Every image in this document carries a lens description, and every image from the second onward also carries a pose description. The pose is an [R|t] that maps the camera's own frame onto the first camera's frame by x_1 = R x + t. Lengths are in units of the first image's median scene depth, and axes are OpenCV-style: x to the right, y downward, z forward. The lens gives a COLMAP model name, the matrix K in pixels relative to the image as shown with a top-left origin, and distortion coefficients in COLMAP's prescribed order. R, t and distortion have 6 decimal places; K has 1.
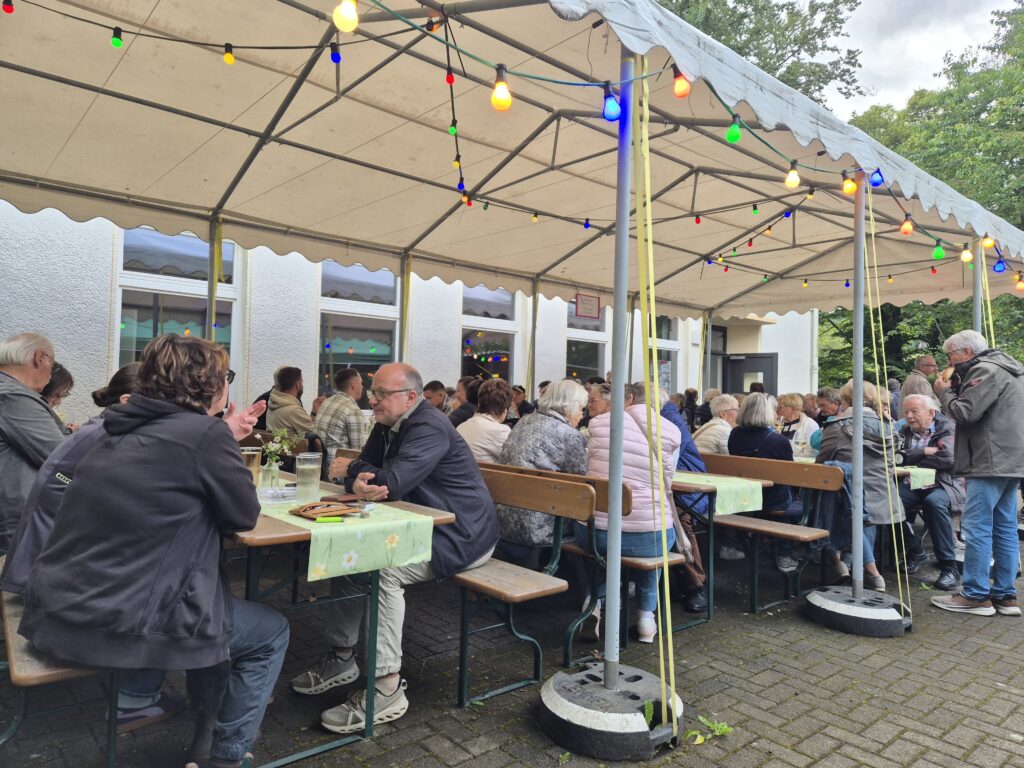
lens RADIAL K [[682.1, 0, 523.8], [0, 682.1, 386.0], [0, 0, 1]] dist [0.071168, -0.049682]
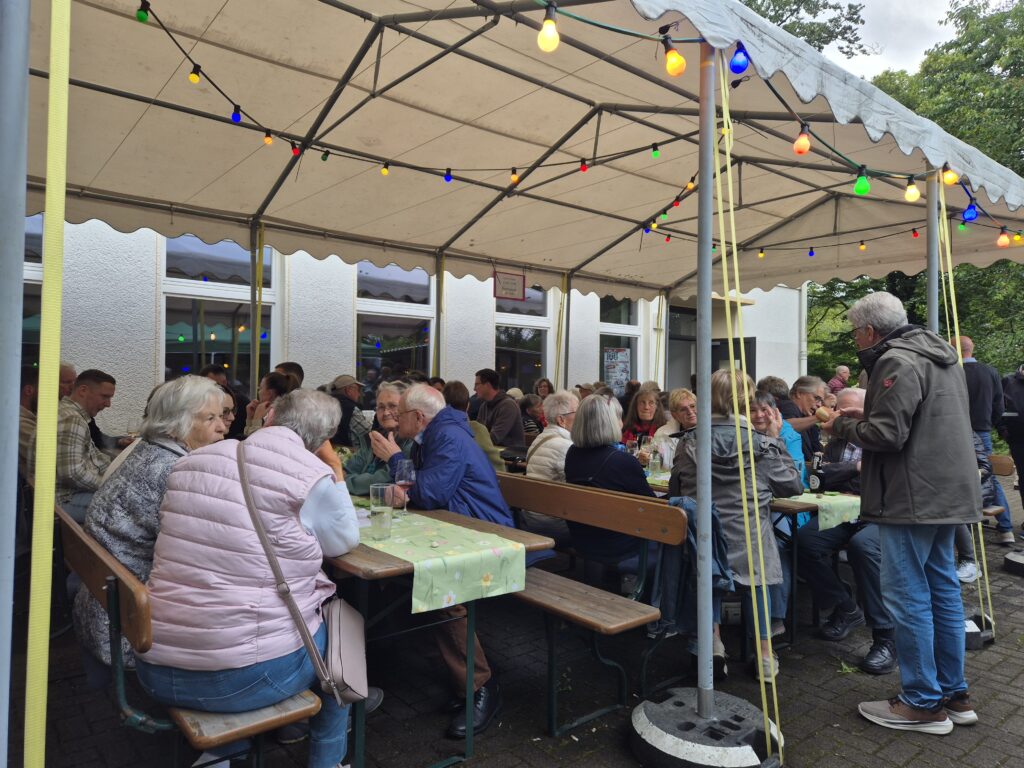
lens RADIAL K [[697.8, 0, 512.0], [0, 697.8, 384.0], [0, 0, 1]] dist [0.077623, -0.072459]
pose [[0.999404, -0.014379, -0.031399, 0.156782], [0.014684, 0.999847, 0.009485, -0.003772], [0.031257, -0.009941, 0.999462, 0.165680]]
